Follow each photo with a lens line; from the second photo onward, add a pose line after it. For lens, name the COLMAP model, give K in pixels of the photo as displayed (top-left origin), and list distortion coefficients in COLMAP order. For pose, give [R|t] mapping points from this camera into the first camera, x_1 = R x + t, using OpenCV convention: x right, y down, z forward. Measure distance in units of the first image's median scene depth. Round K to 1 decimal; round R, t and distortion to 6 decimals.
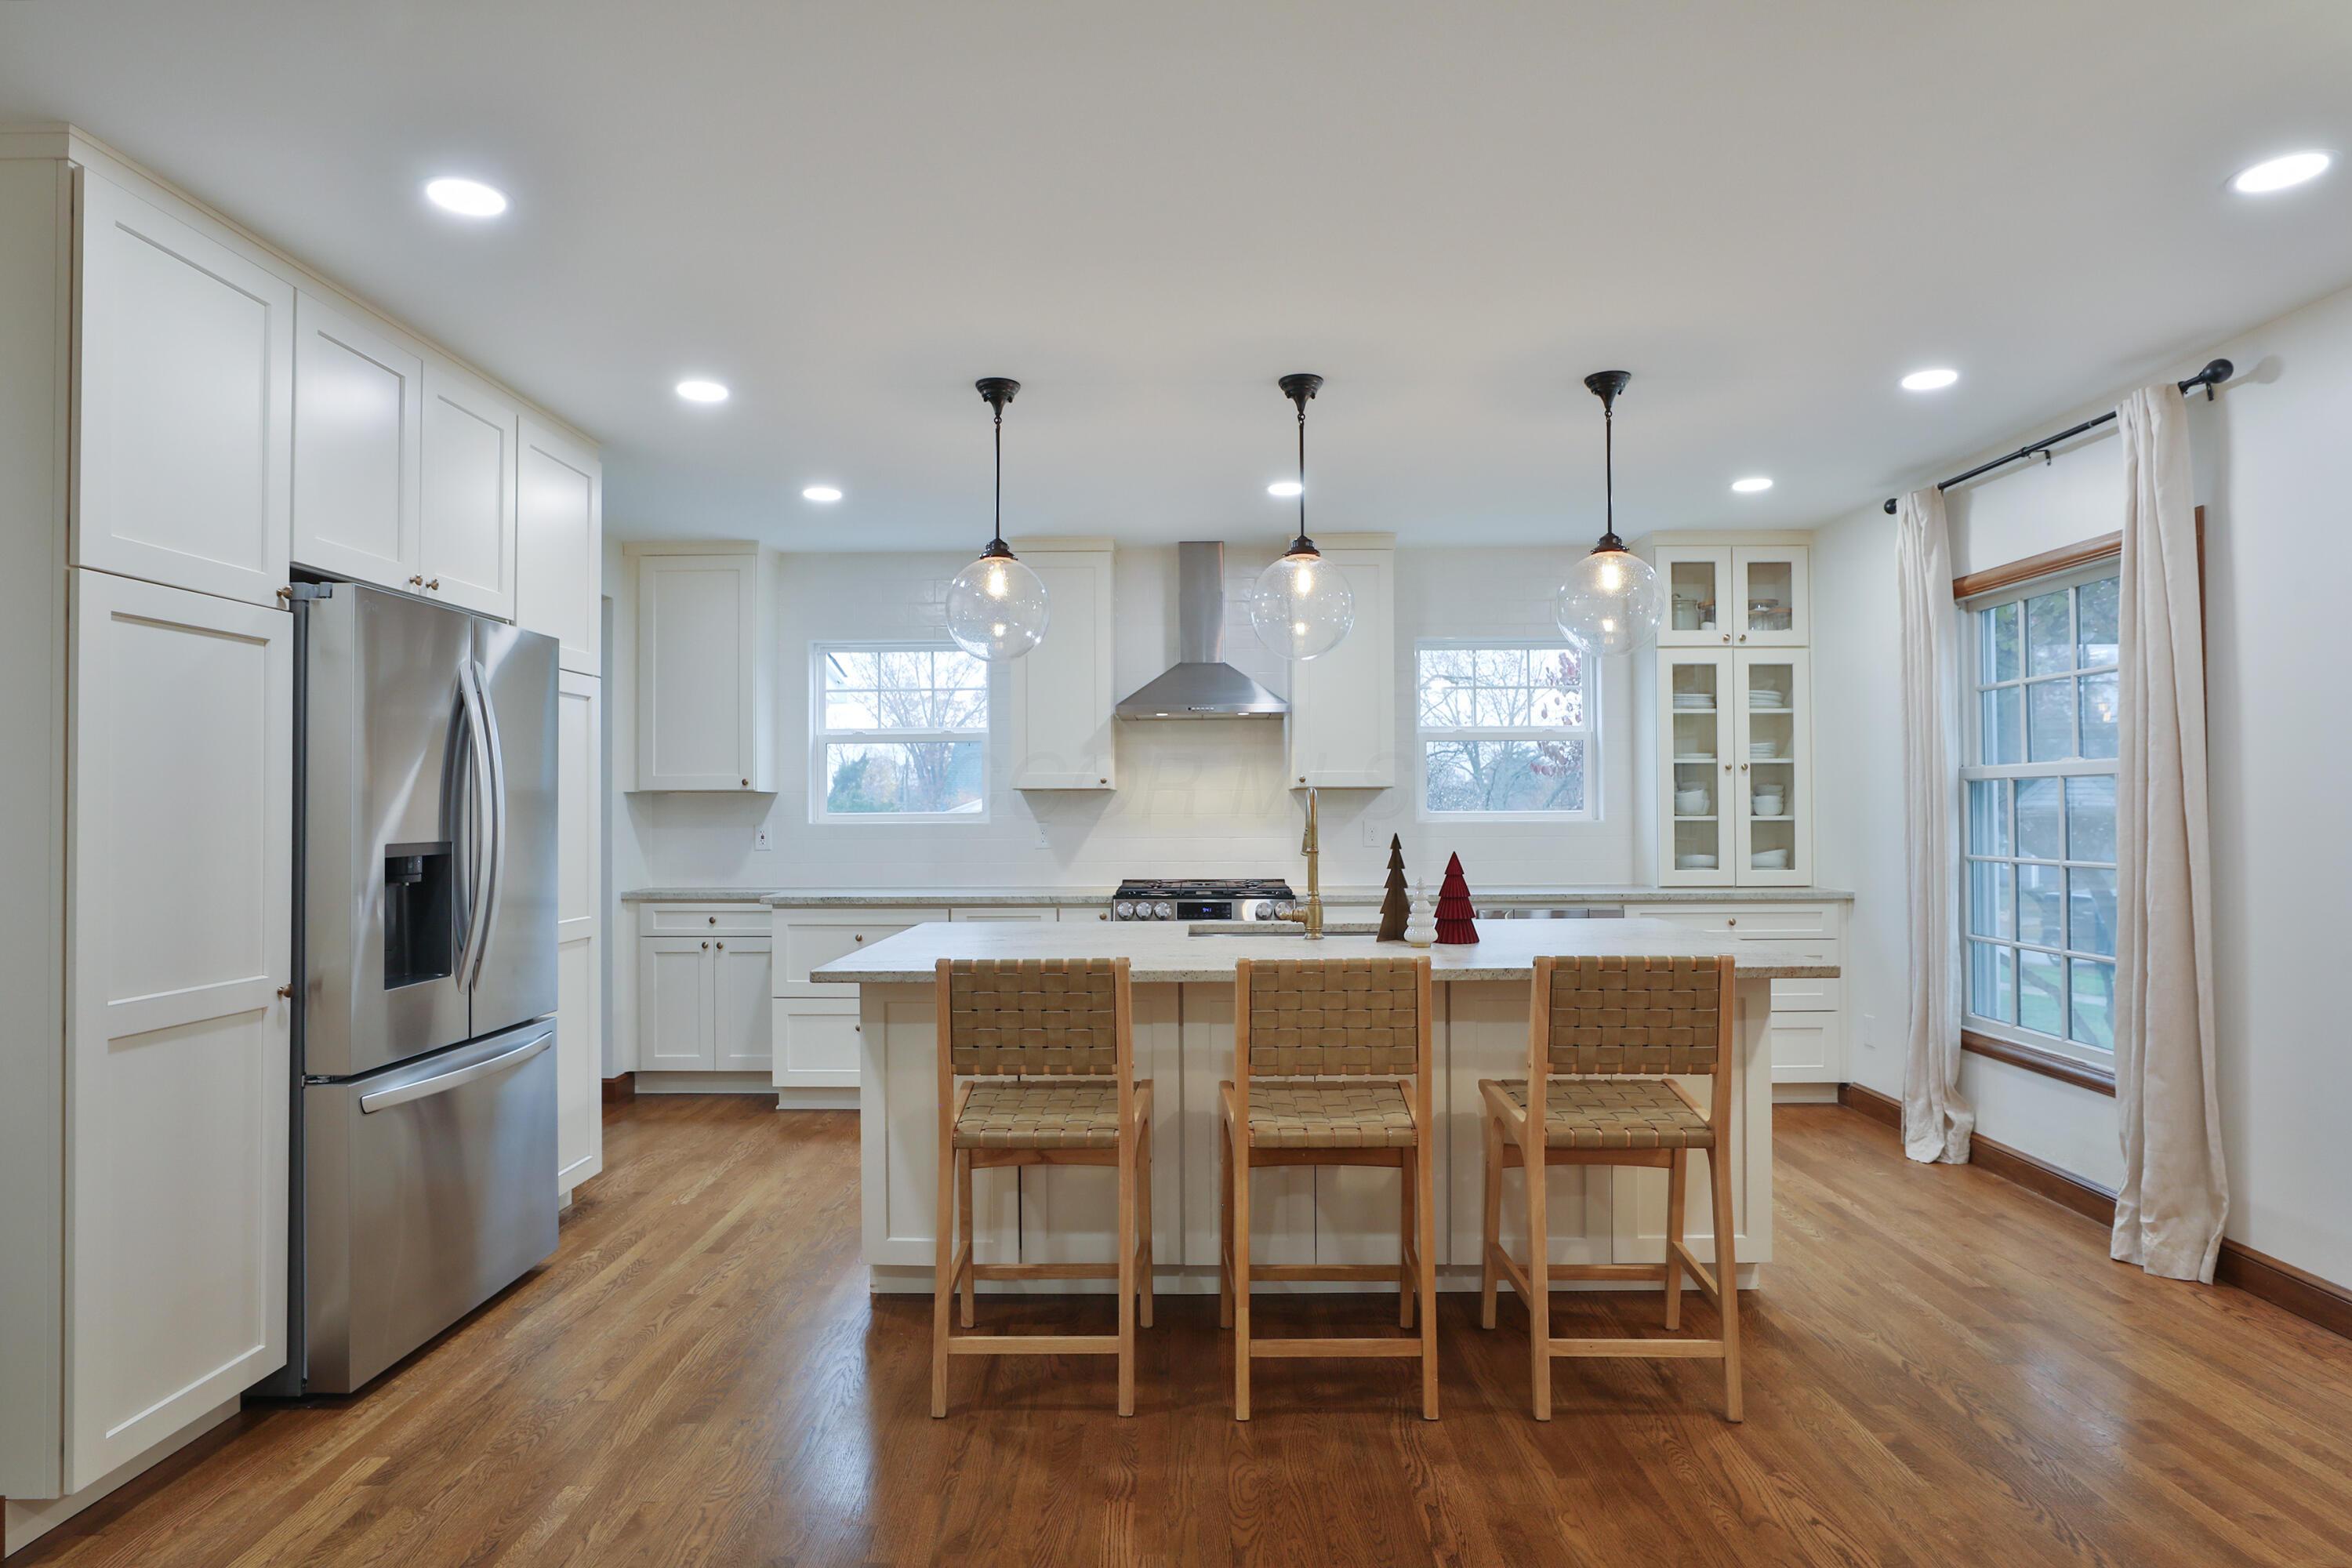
lens RADIAL K [[1336.6, 0, 1176.0], [0, 1336.6, 787.6], [0, 0, 1]] dist [-0.003309, 0.000137]
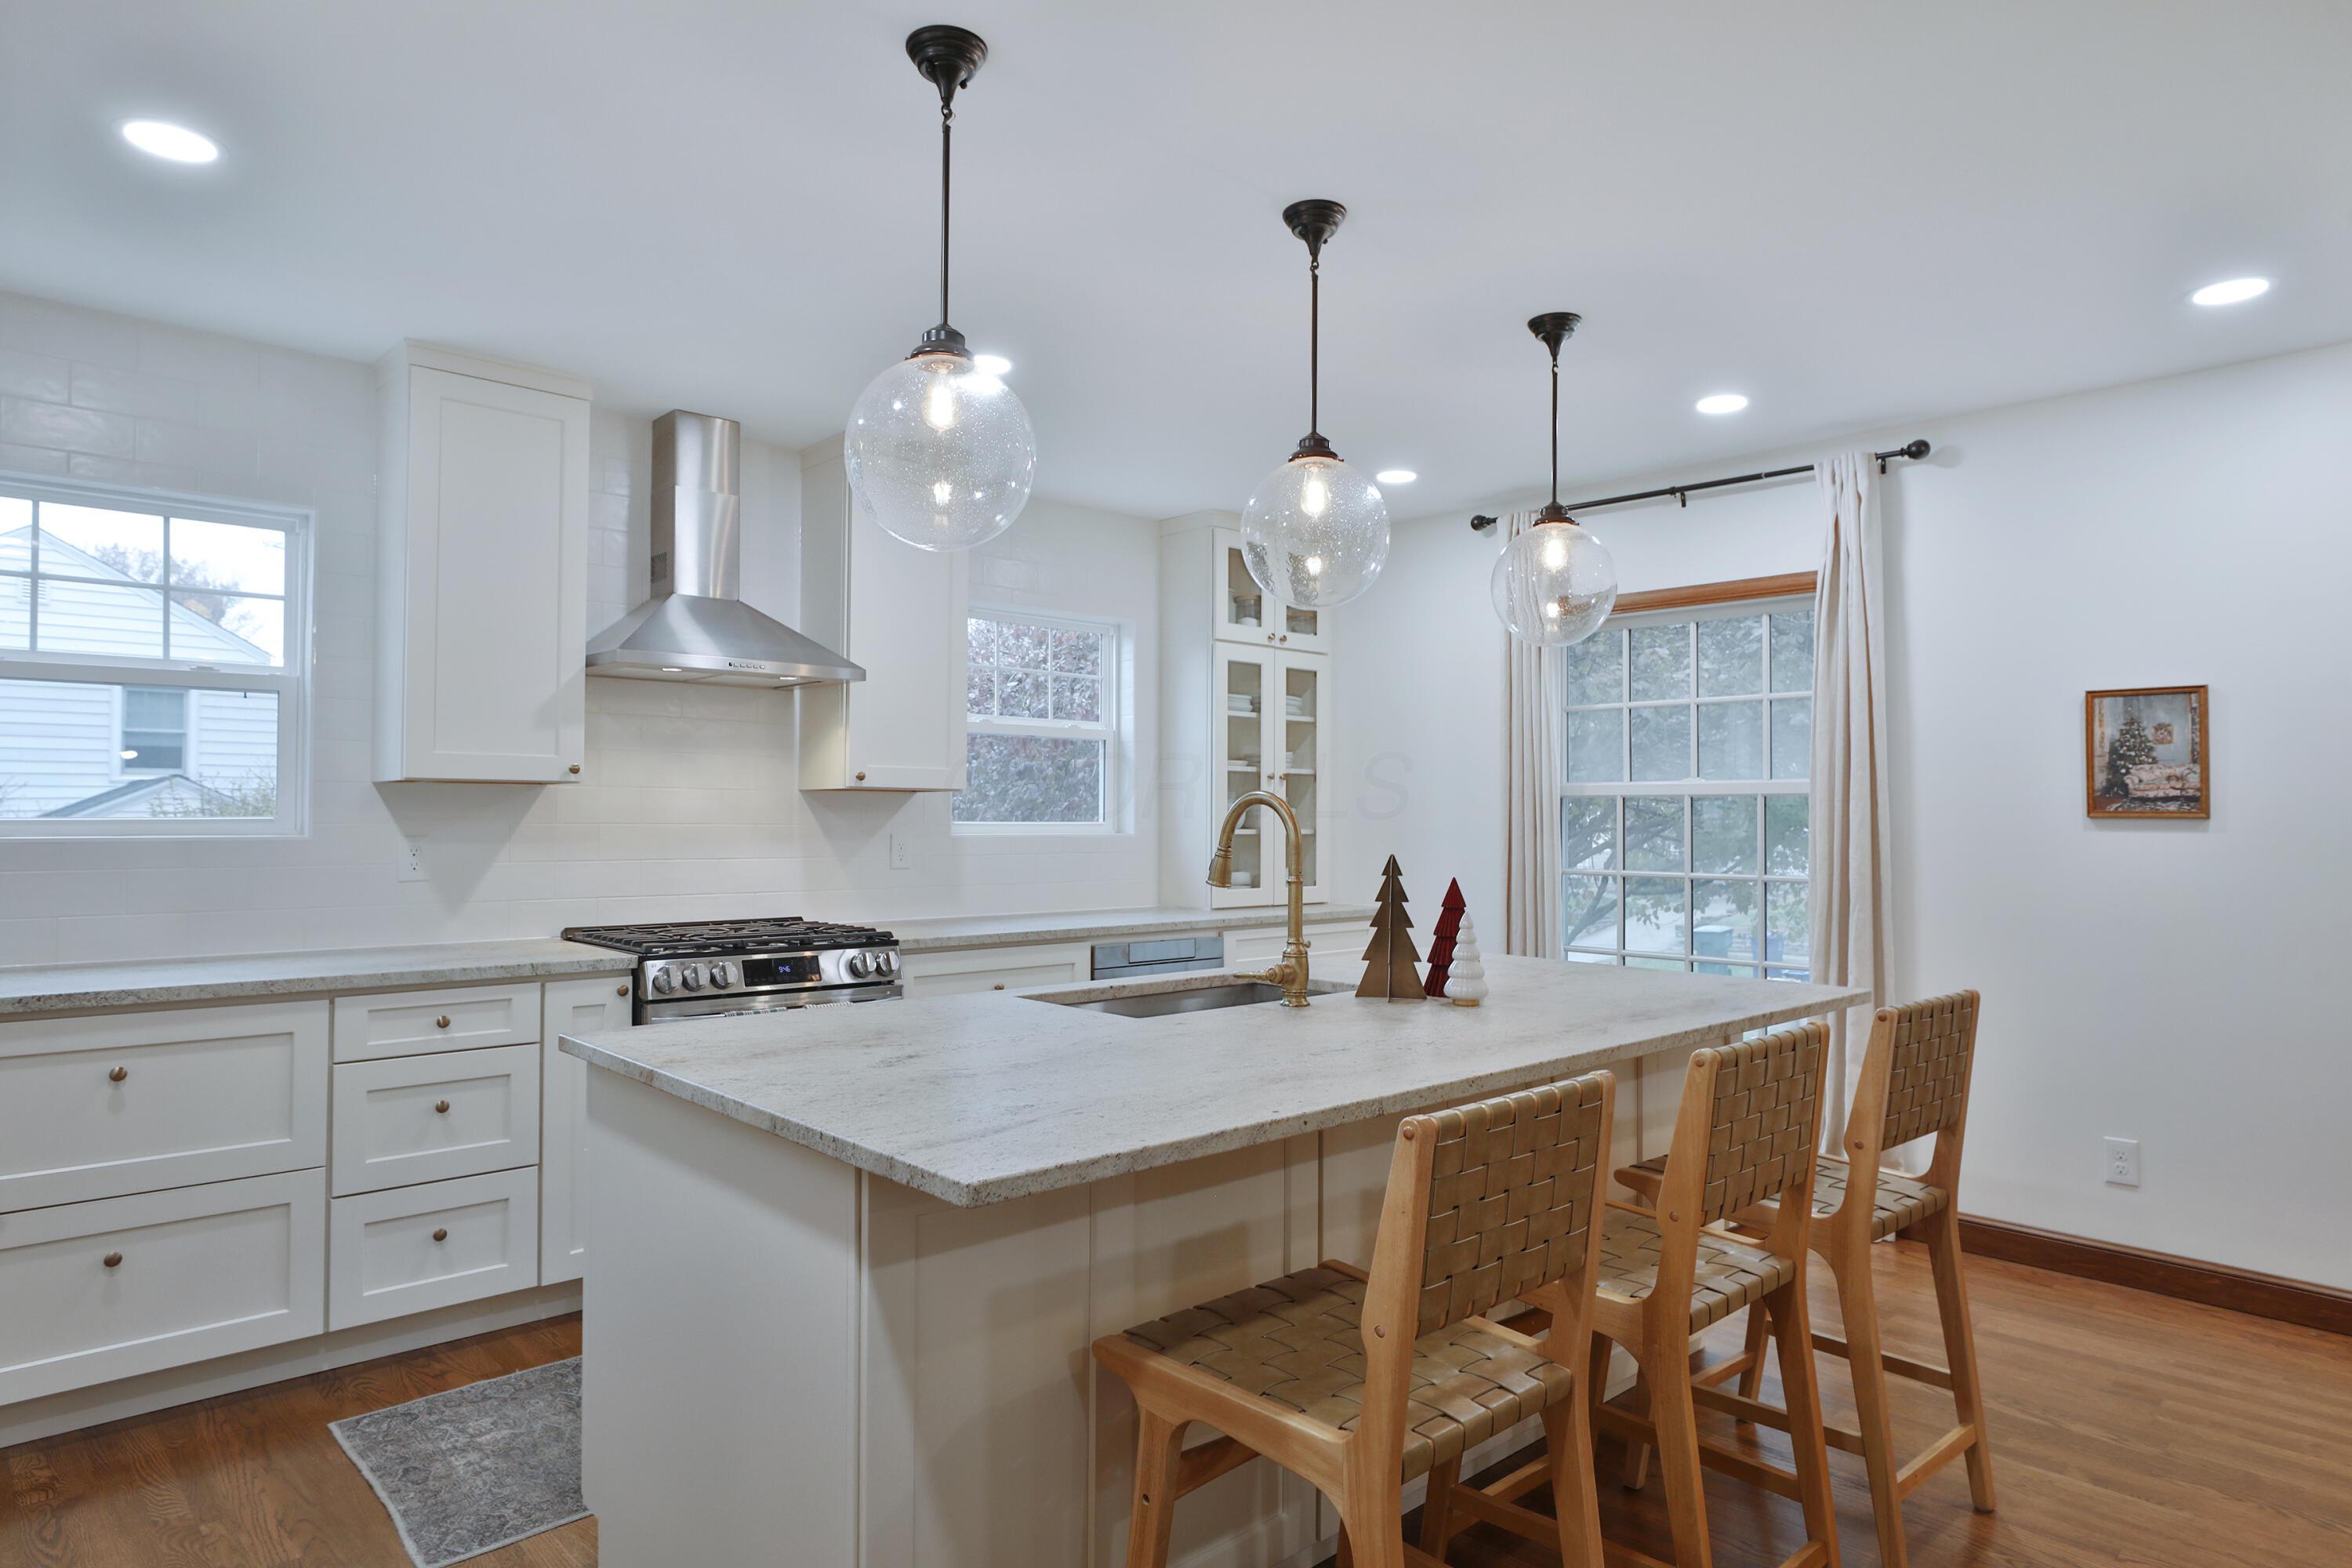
lens RADIAL K [[1391.7, 0, 1177.2], [0, 1391.7, 785.3], [0, 0, 1]] dist [0.001698, 0.001662]
pose [[0.713037, 0.023419, 0.700735, -0.313585], [-0.018109, 0.999724, -0.014984, 0.006417], [-0.700893, -0.002005, 0.713264, 0.353002]]
